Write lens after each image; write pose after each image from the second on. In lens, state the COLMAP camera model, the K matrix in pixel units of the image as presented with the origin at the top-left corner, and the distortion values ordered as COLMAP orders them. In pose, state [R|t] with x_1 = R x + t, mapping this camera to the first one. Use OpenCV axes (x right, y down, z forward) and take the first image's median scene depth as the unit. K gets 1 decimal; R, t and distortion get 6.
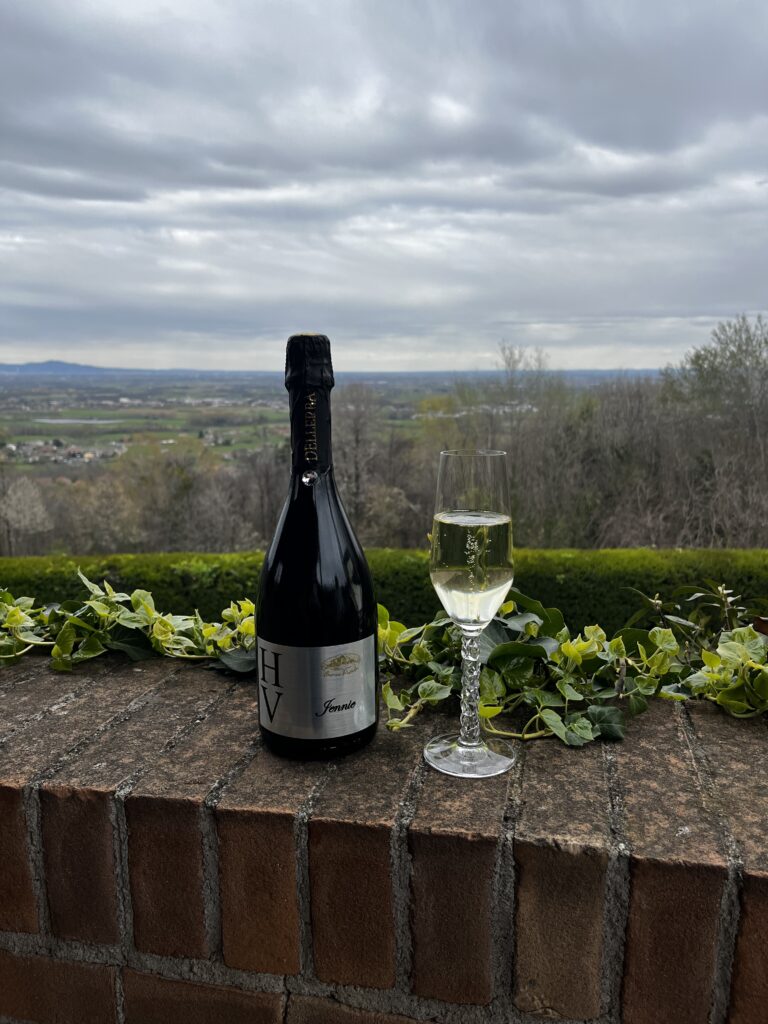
lens RADIAL K [[783.3, 0, 386.8], [0, 783.3, 508.8], [0, 0, 1]] dist [0.067505, -0.107228]
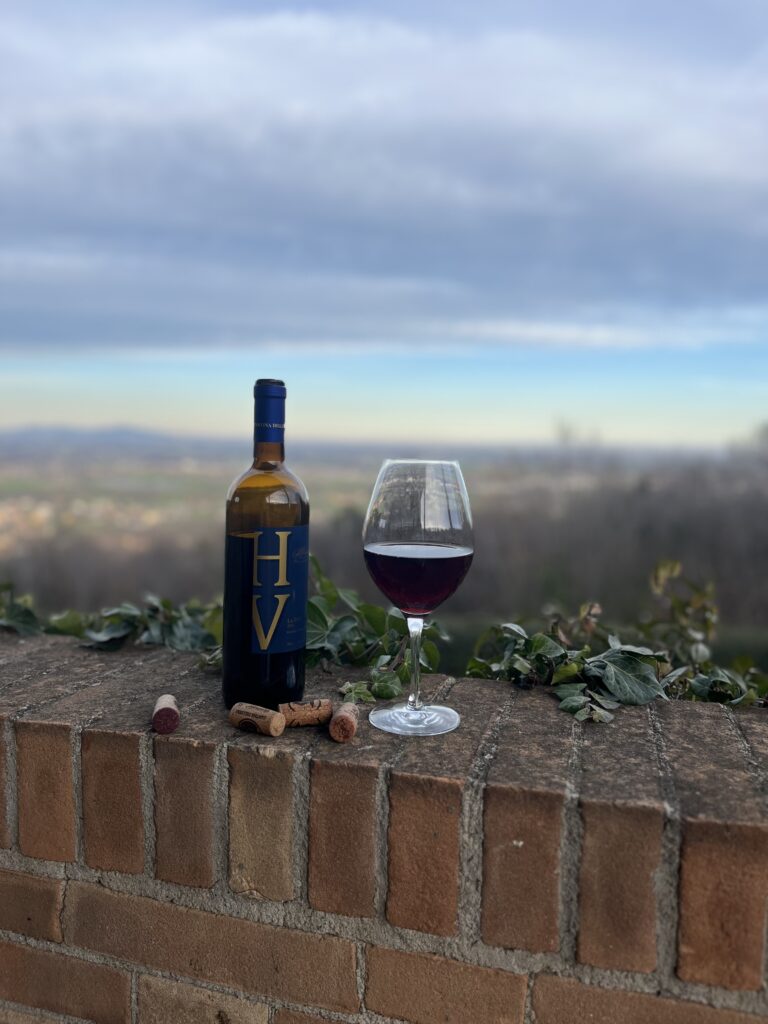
lens RADIAL K [[780.0, 0, 387.5], [0, 780.0, 517.3], [0, 0, 1]] dist [0.078377, -0.109929]
pose [[0.997396, 0.026715, -0.066992, 0.449267], [-0.031780, 0.996623, -0.075714, 0.126854], [0.064743, 0.077646, 0.994877, -0.247961]]
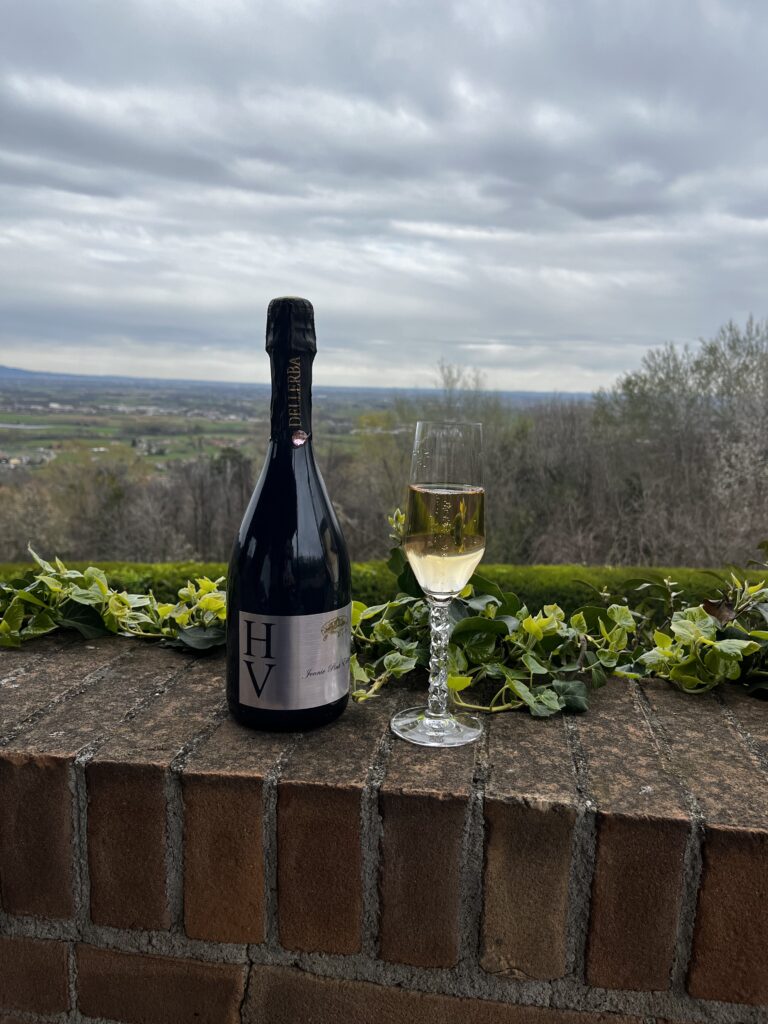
lens RADIAL K [[783.3, 0, 386.8], [0, 783.3, 508.8], [0, 0, 1]] dist [0.067505, -0.107228]
pose [[0.996525, 0.022720, 0.080133, -0.048421], [-0.021198, 0.999579, -0.019798, 0.064684], [-0.080549, 0.018031, 0.996588, -0.003470]]
